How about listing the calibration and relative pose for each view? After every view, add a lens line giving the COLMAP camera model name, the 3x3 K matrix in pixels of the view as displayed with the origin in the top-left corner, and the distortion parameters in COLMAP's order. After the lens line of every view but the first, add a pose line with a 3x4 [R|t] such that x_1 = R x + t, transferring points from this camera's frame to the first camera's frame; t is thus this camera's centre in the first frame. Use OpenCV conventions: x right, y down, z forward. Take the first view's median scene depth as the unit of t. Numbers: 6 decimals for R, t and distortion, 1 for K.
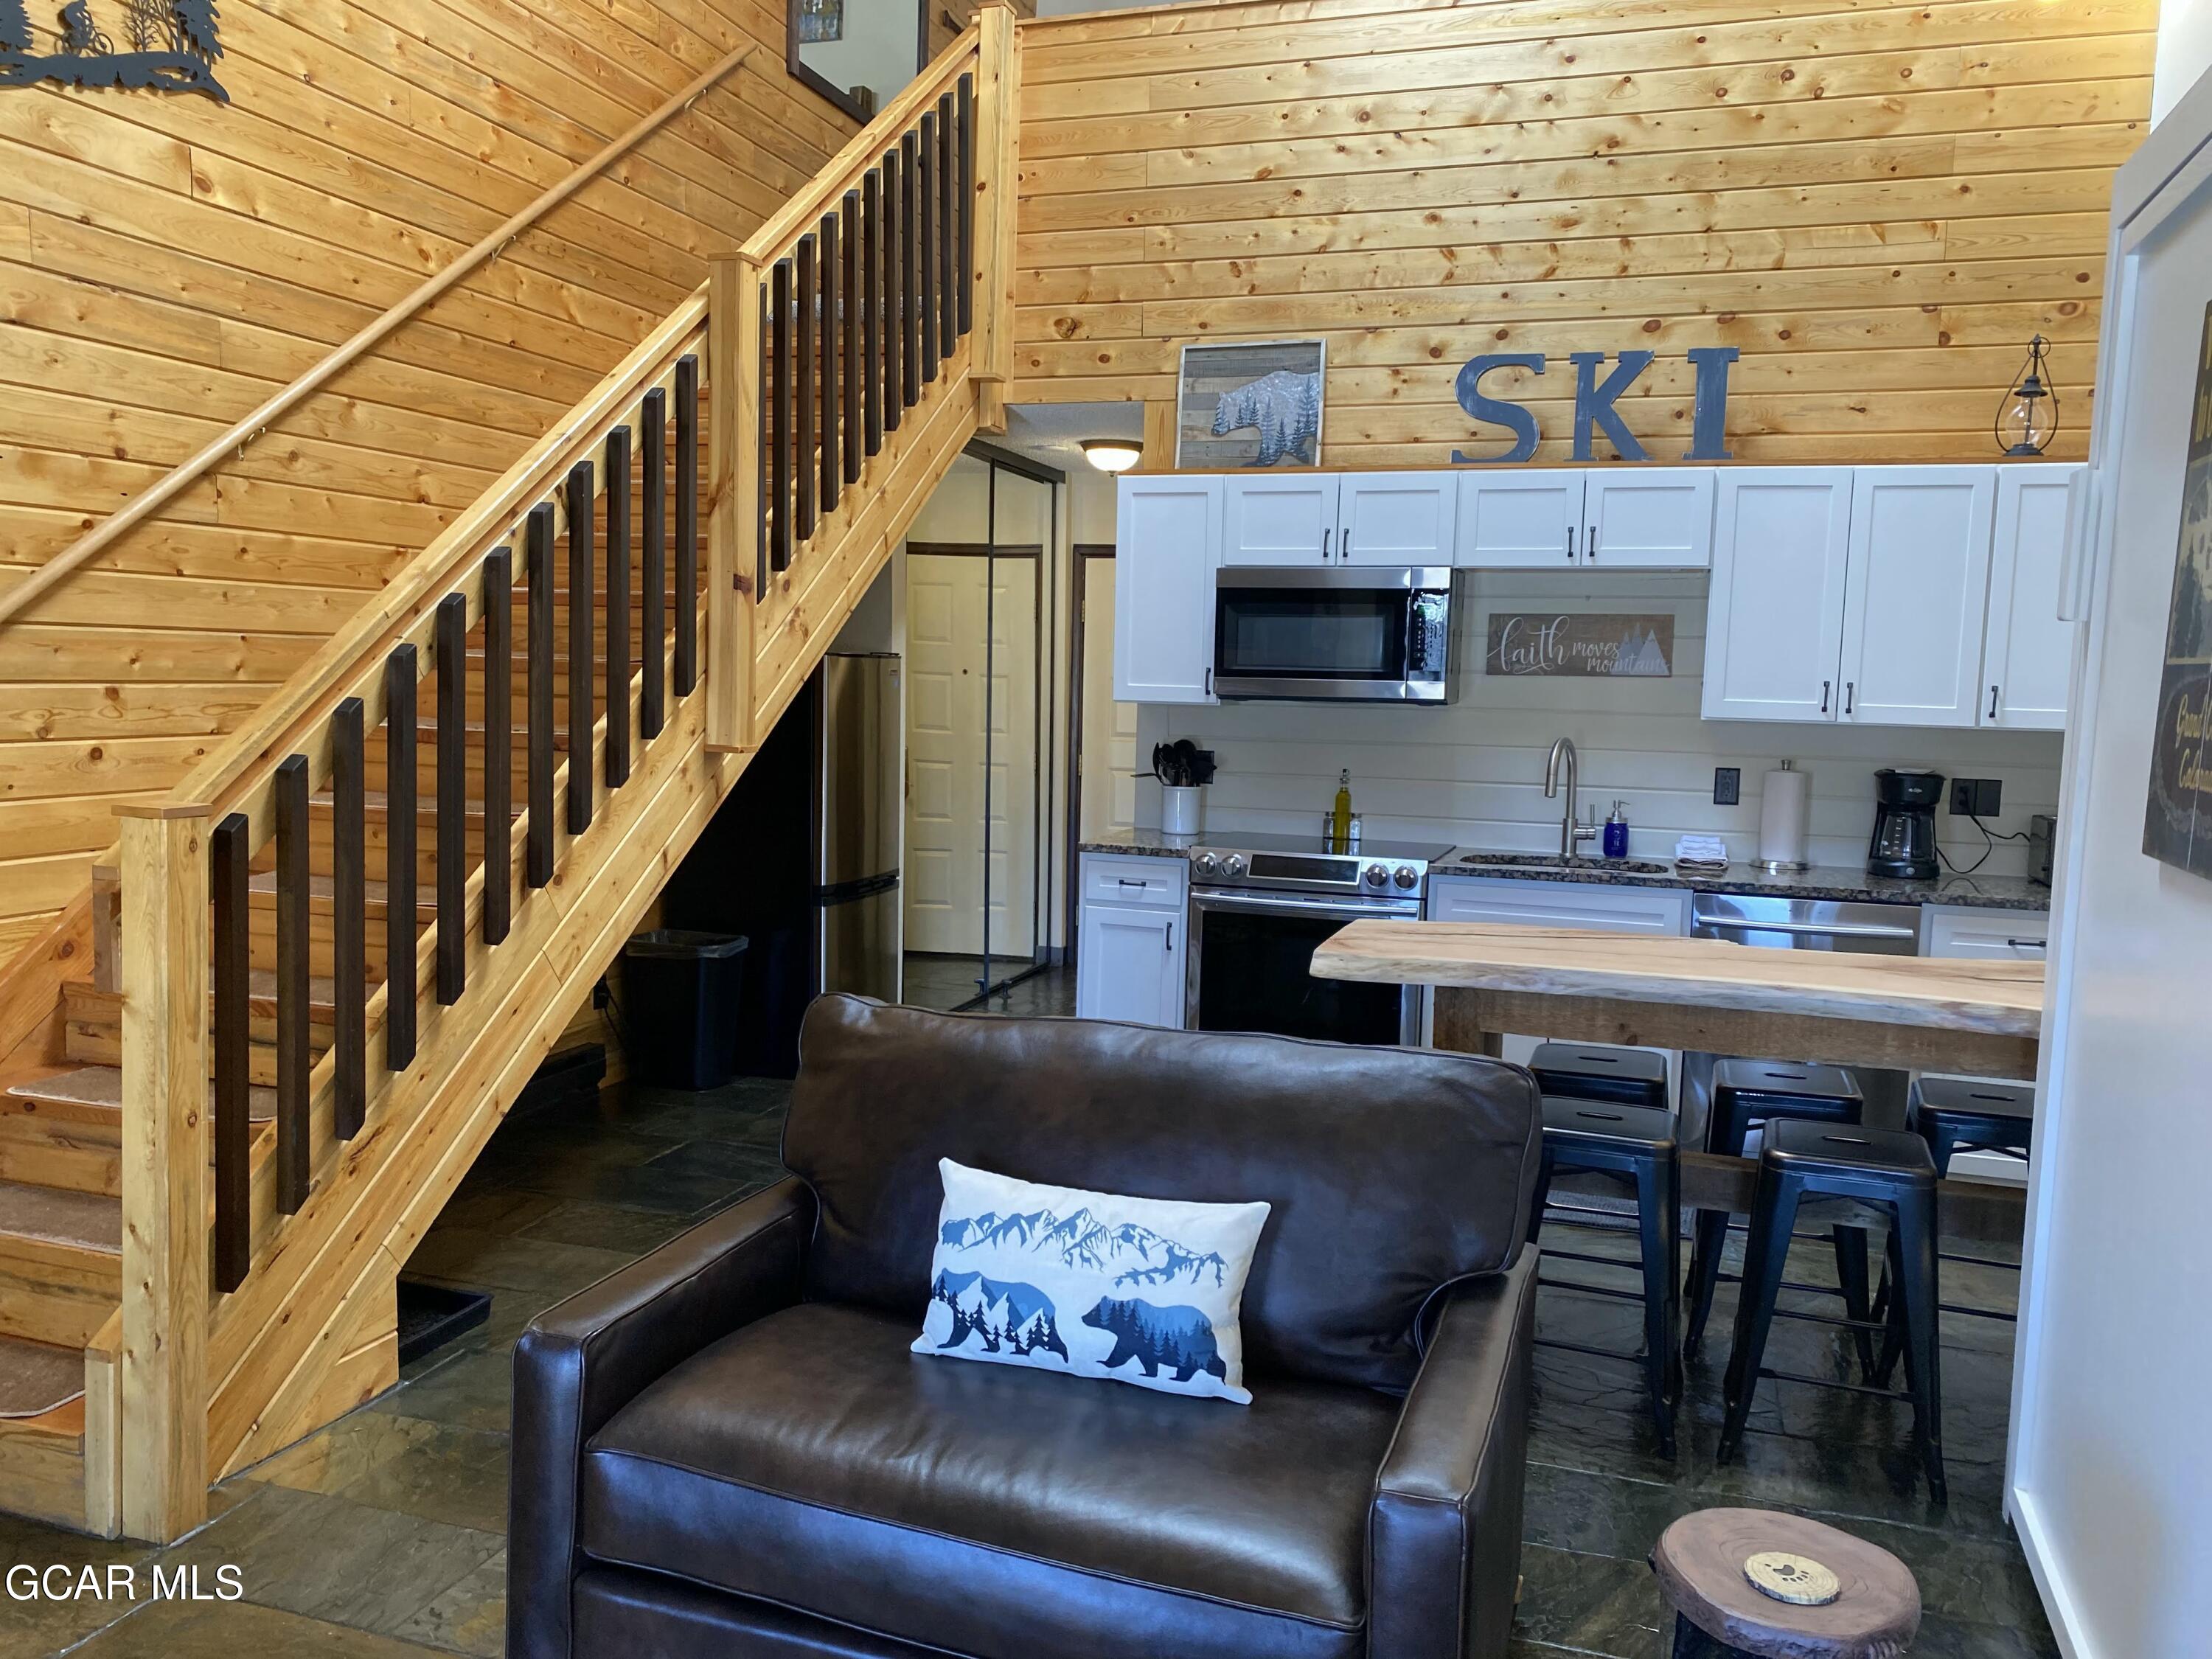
lens RADIAL K [[1680.8, 0, 1126.5], [0, 1680.8, 834.1], [0, 0, 1]] dist [0.057275, -0.067027]
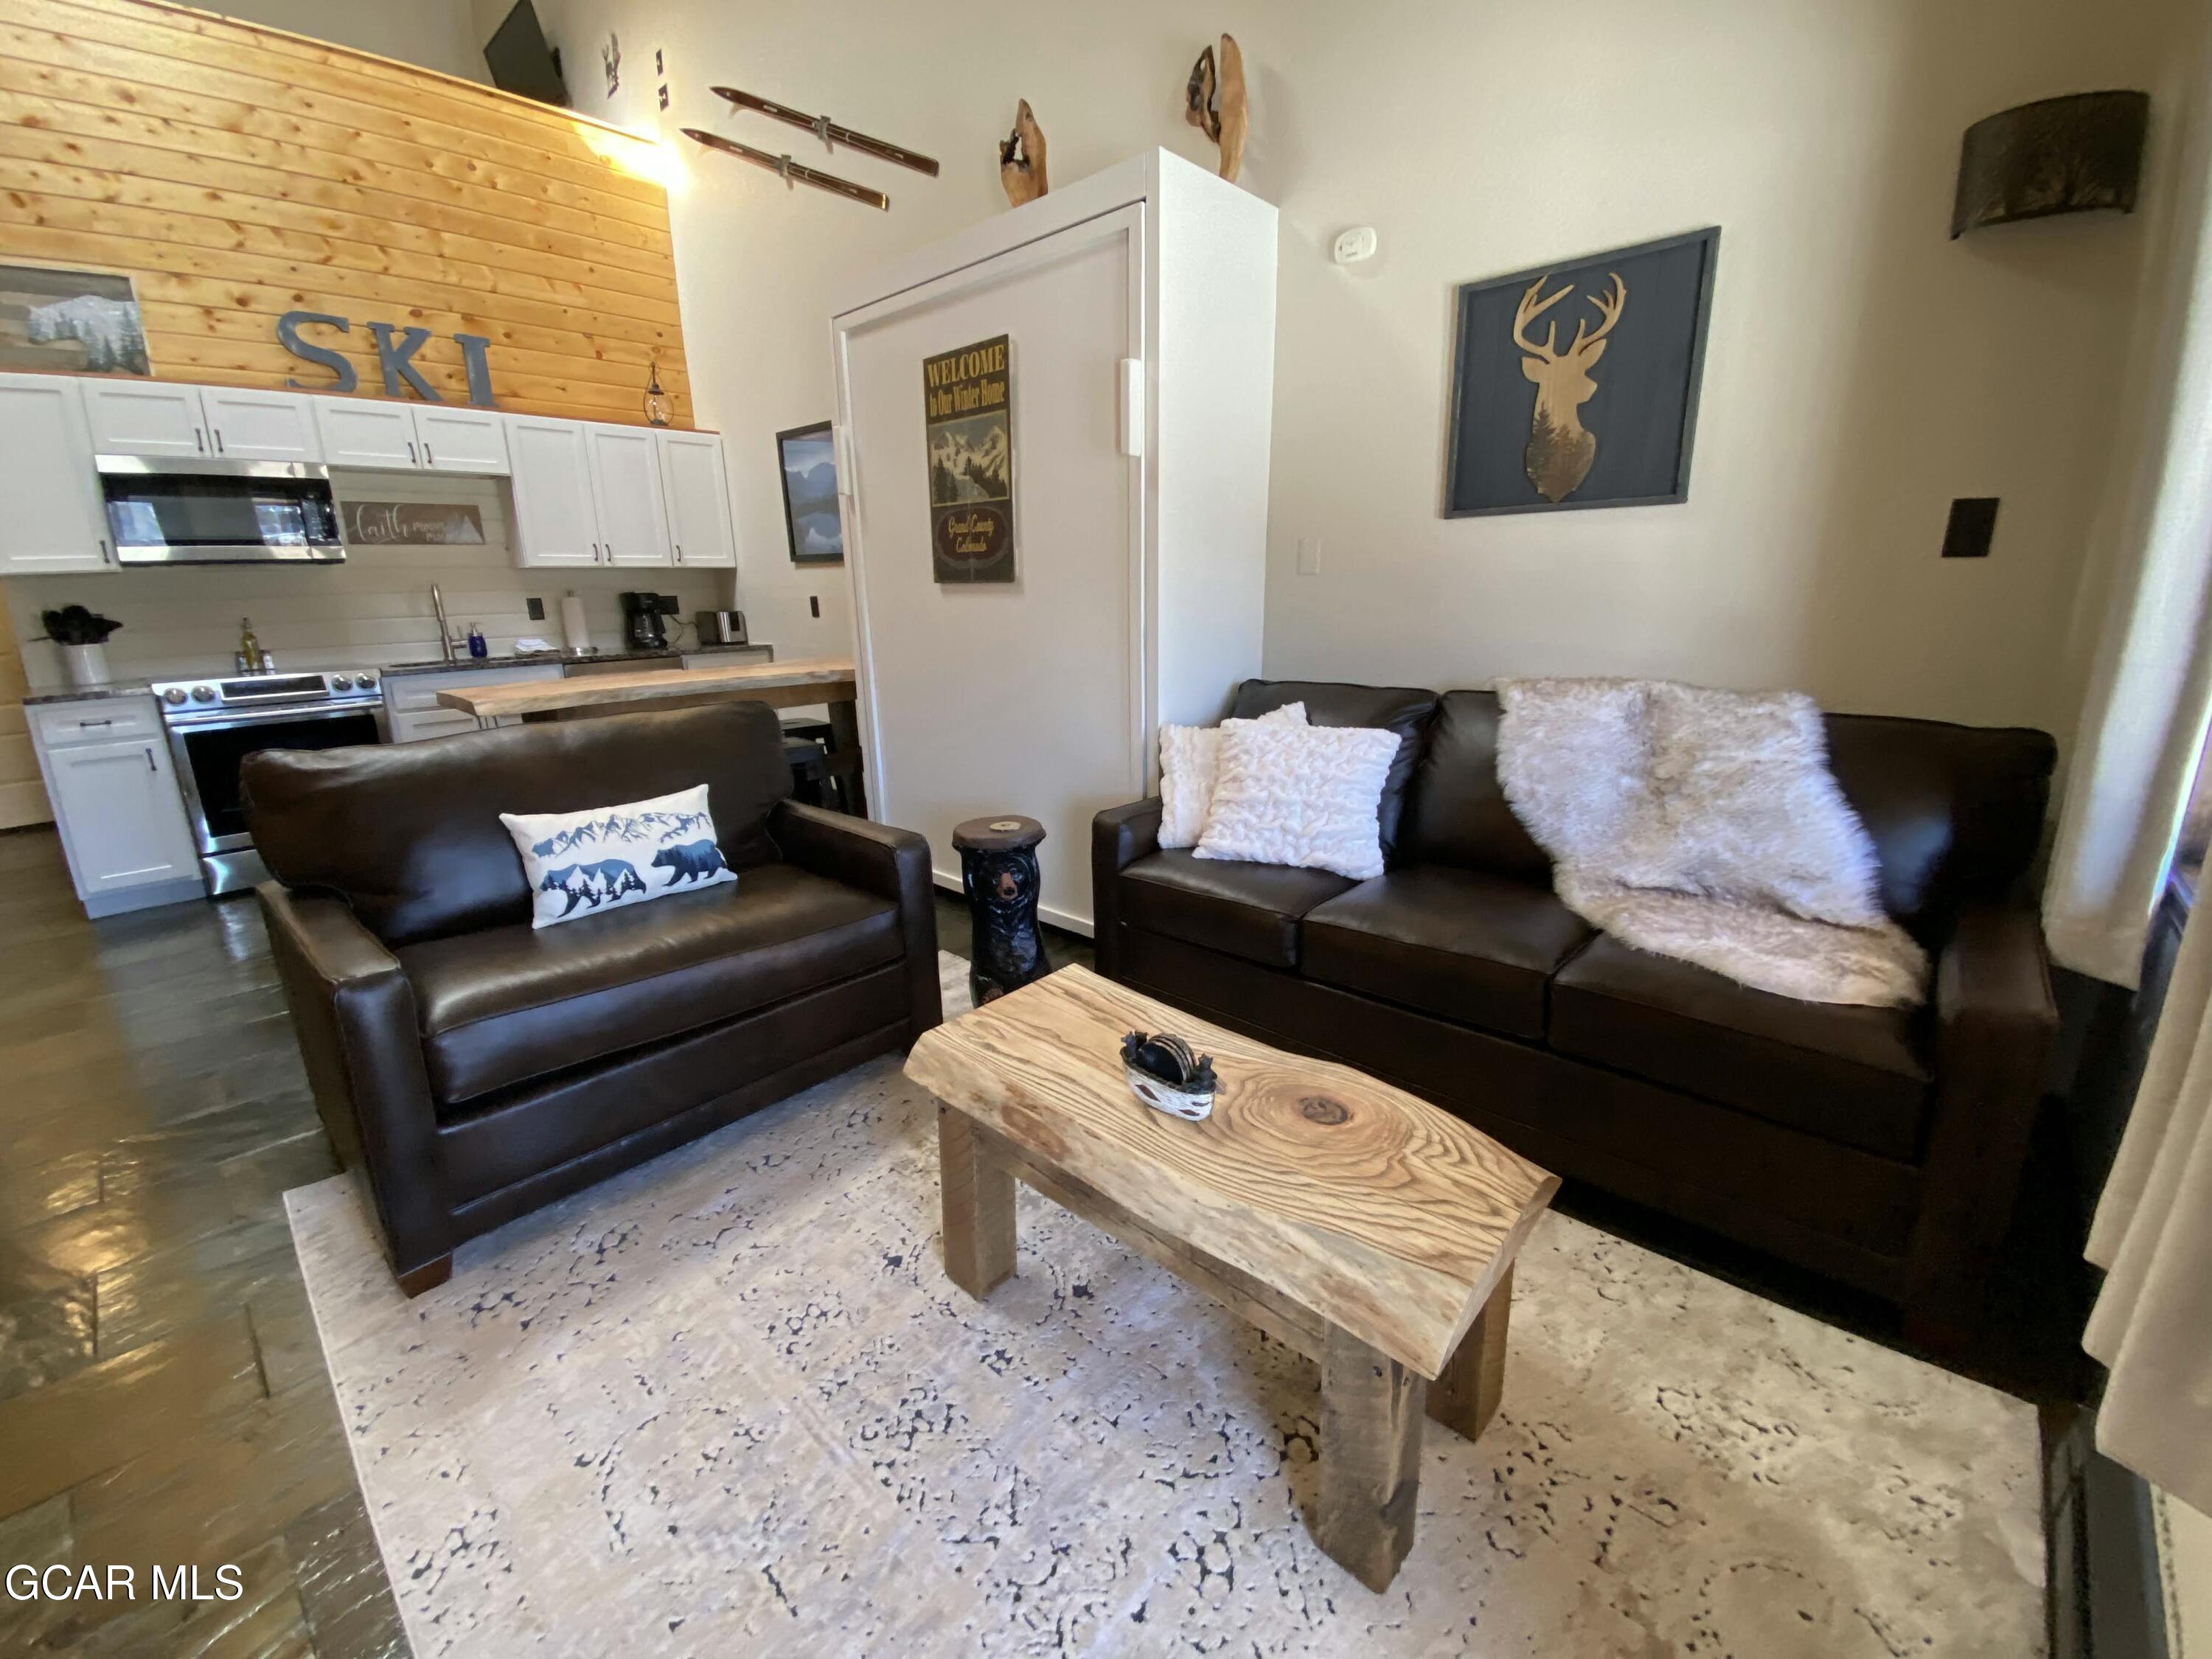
lens RADIAL K [[906.5, 0, 1108.7], [0, 906.5, 827.1], [0, 0, 1]] dist [0.008247, -0.015988]
pose [[0.415497, -0.269005, 0.868907, -0.294972], [0.116182, 0.963139, 0.242622, 0.032532], [-0.902144, 0.000143, 0.431434, 0.067790]]
